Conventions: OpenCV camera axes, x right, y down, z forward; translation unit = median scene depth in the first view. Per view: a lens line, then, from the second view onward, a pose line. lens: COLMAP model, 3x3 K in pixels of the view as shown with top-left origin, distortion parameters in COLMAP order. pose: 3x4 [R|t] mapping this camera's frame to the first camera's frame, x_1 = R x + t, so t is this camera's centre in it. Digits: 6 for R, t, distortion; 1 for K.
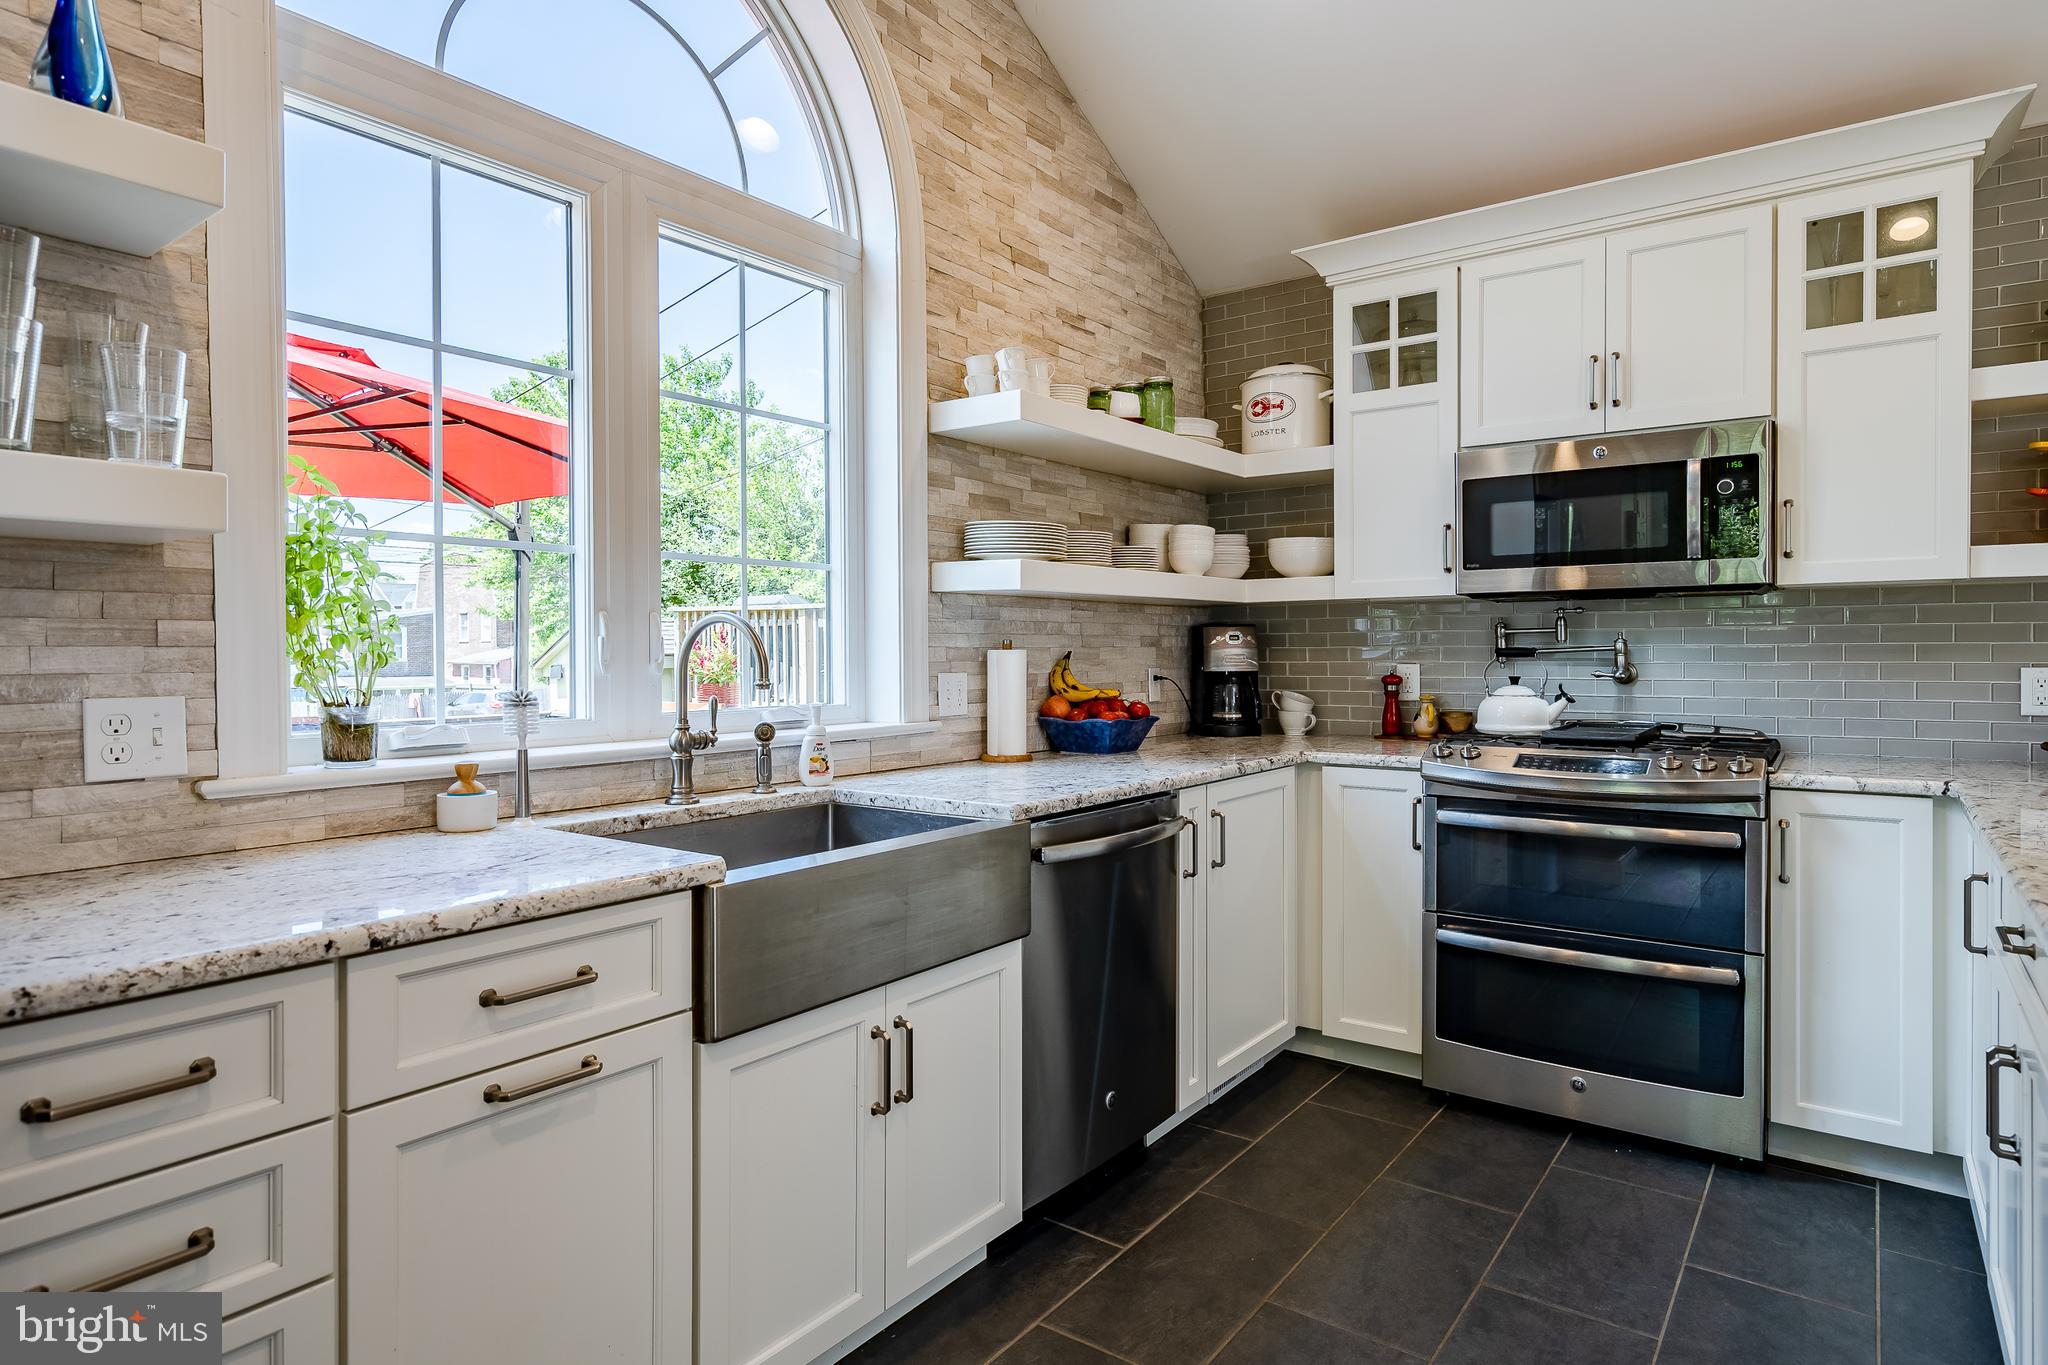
lens RADIAL K [[1137.1, 0, 1023.1], [0, 1137.1, 651.6], [0, 0, 1]] dist [0.005064, -0.000204]
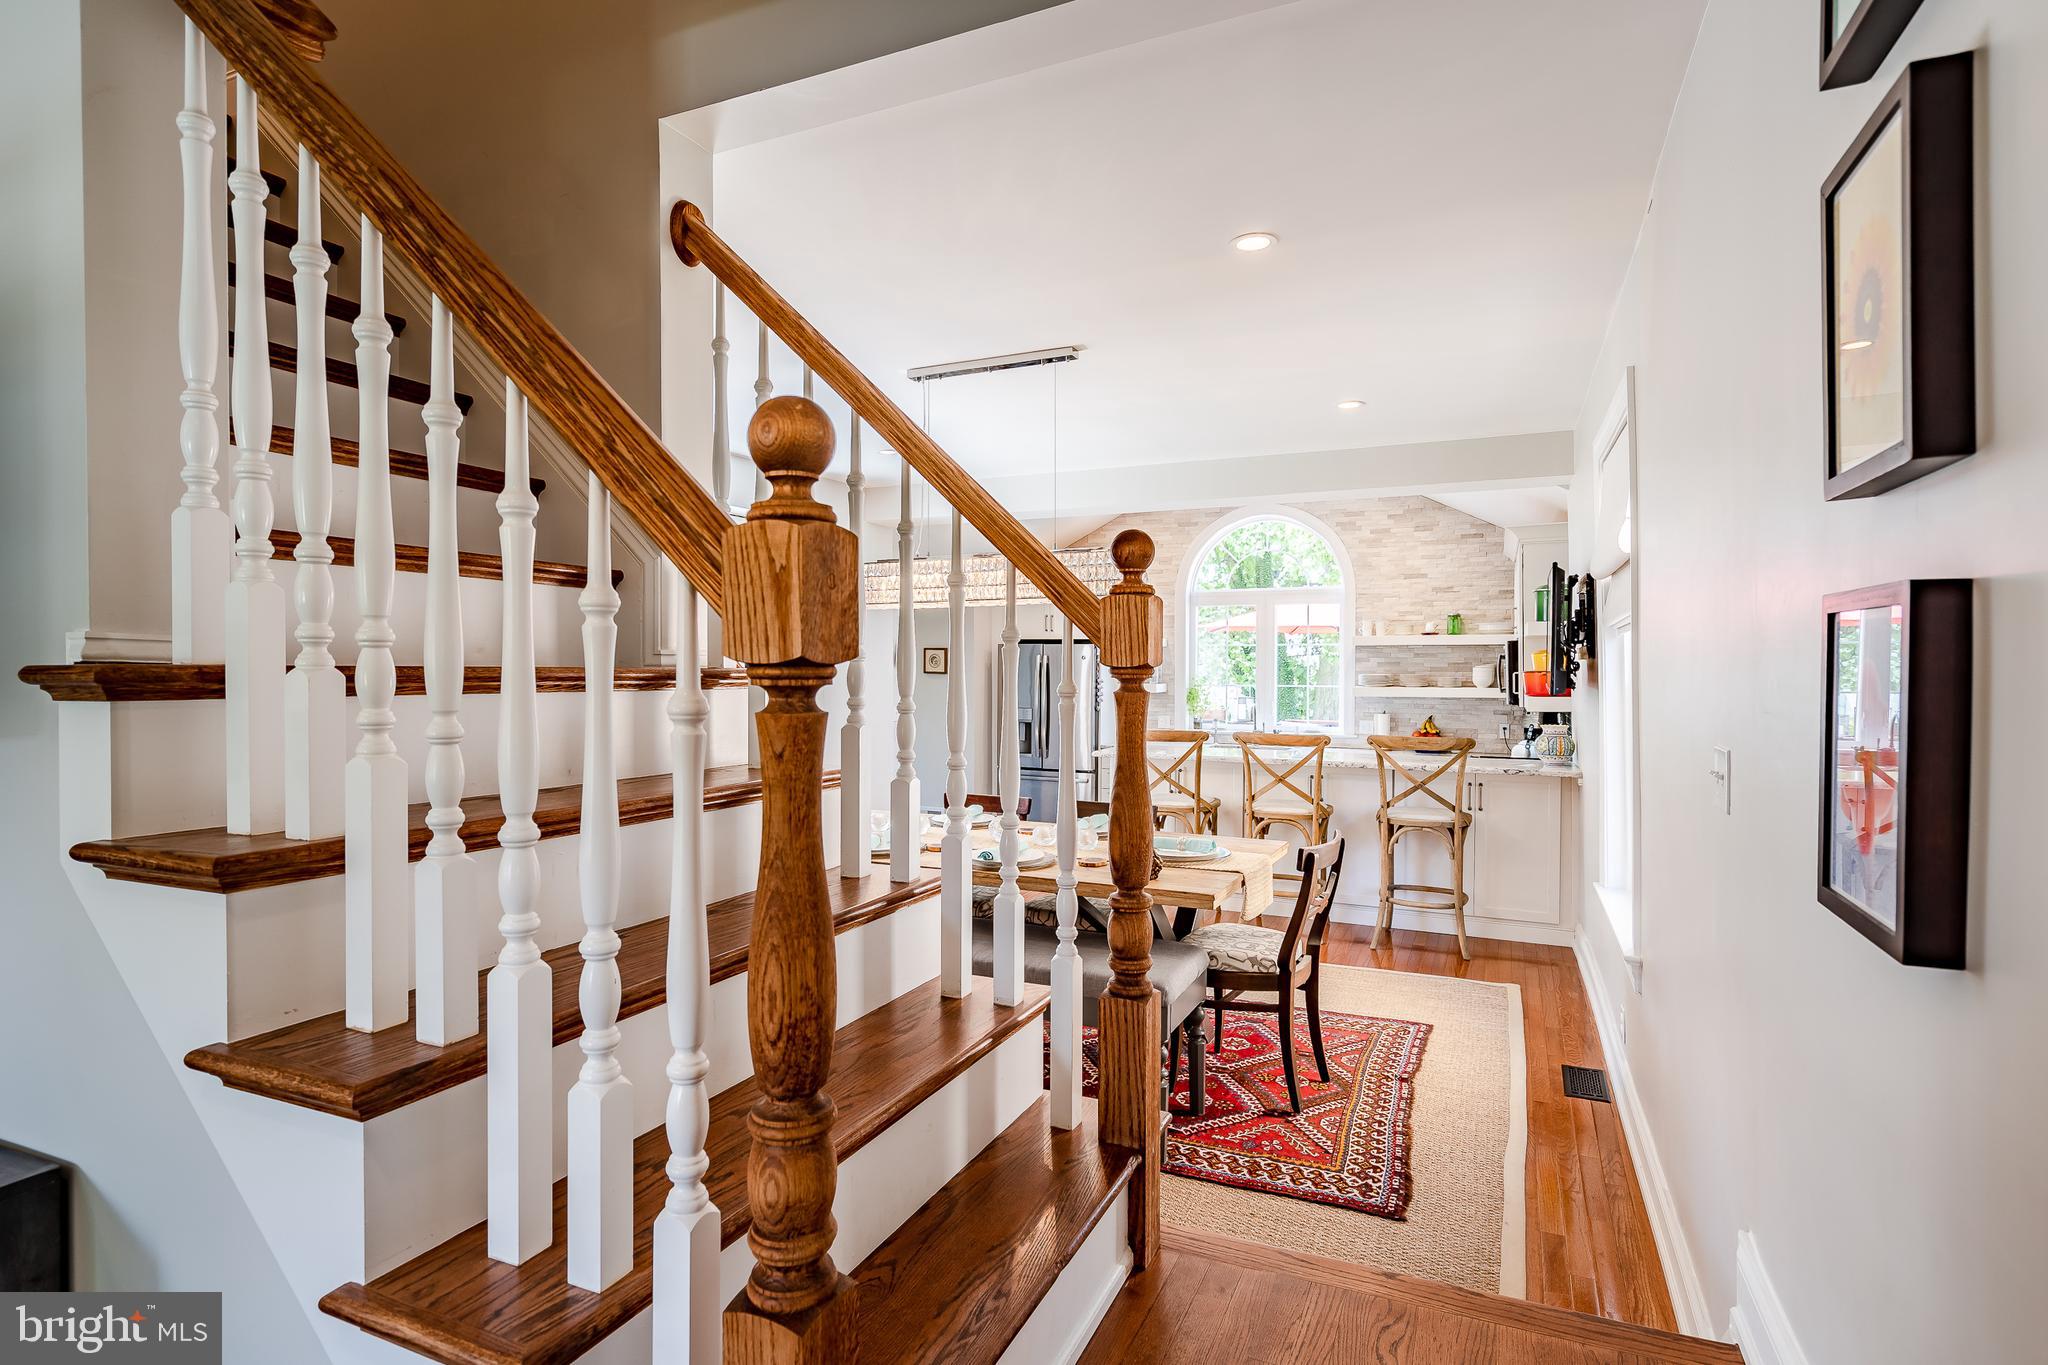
lens RADIAL K [[1028.0, 0, 1097.8], [0, 1028.0, 669.6], [0, 0, 1]] dist [0.001287, 0.000752]
pose [[0.265274, 0.011437, -0.964105, 2.480549], [-0.003911, 0.999934, 0.010786, -0.148893], [0.964165, 0.000909, 0.265301, -0.477369]]
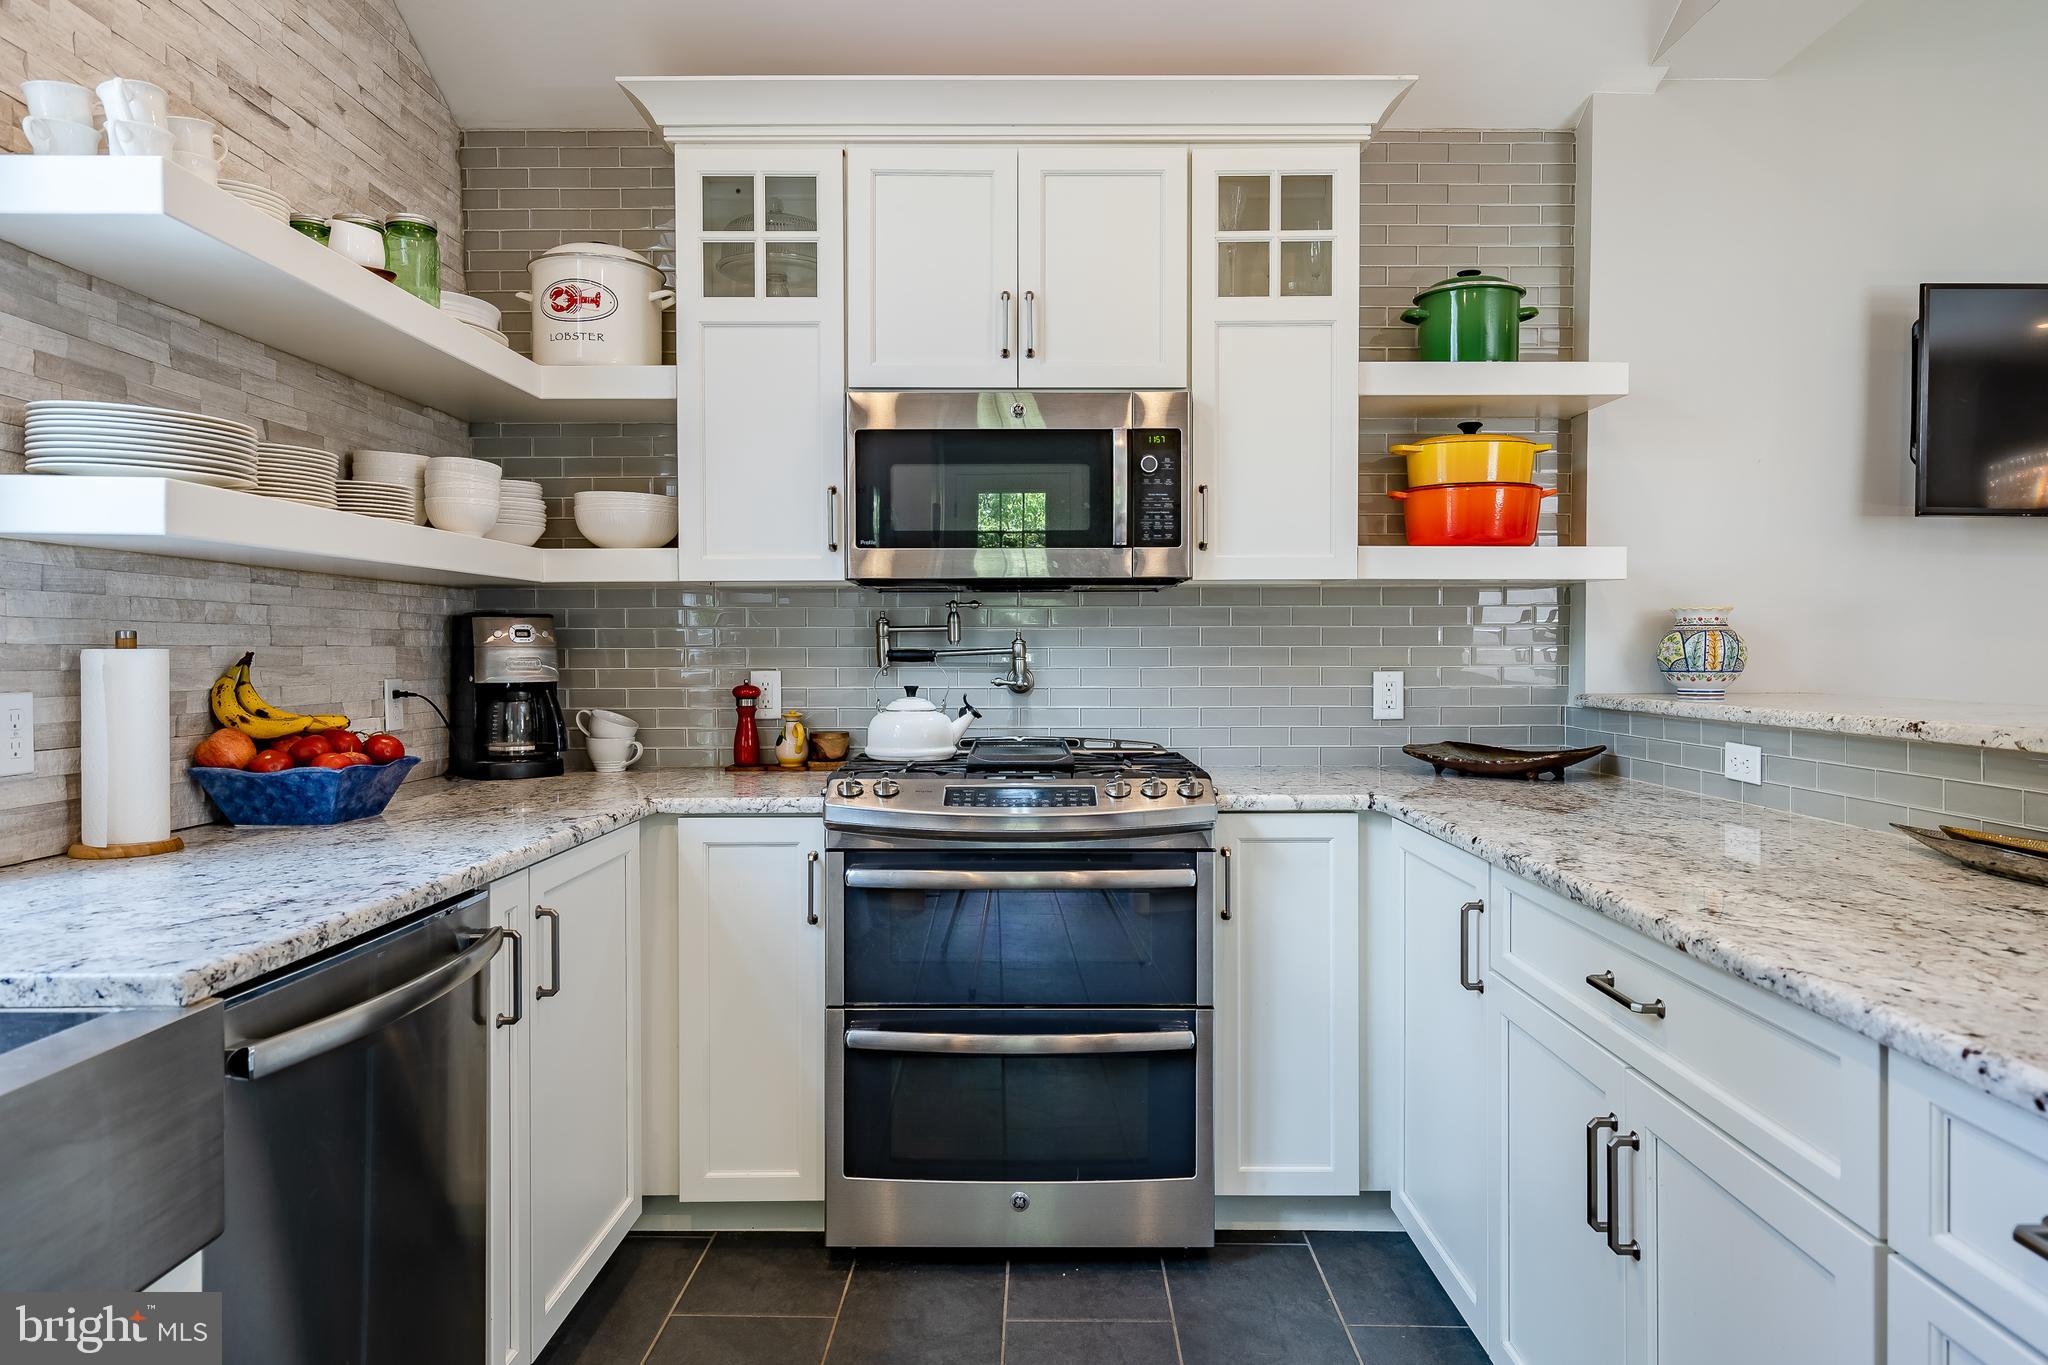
lens RADIAL K [[1278.3, 0, 1029.2], [0, 1278.3, 671.3], [0, 0, 1]] dist [0.008867, -0.000754]
pose [[0.808574, -0.005146, 0.588373, -0.026243], [-0.002103, 0.999930, 0.011635, 0.001190], [-0.588391, -0.010645, 0.808506, 0.253569]]
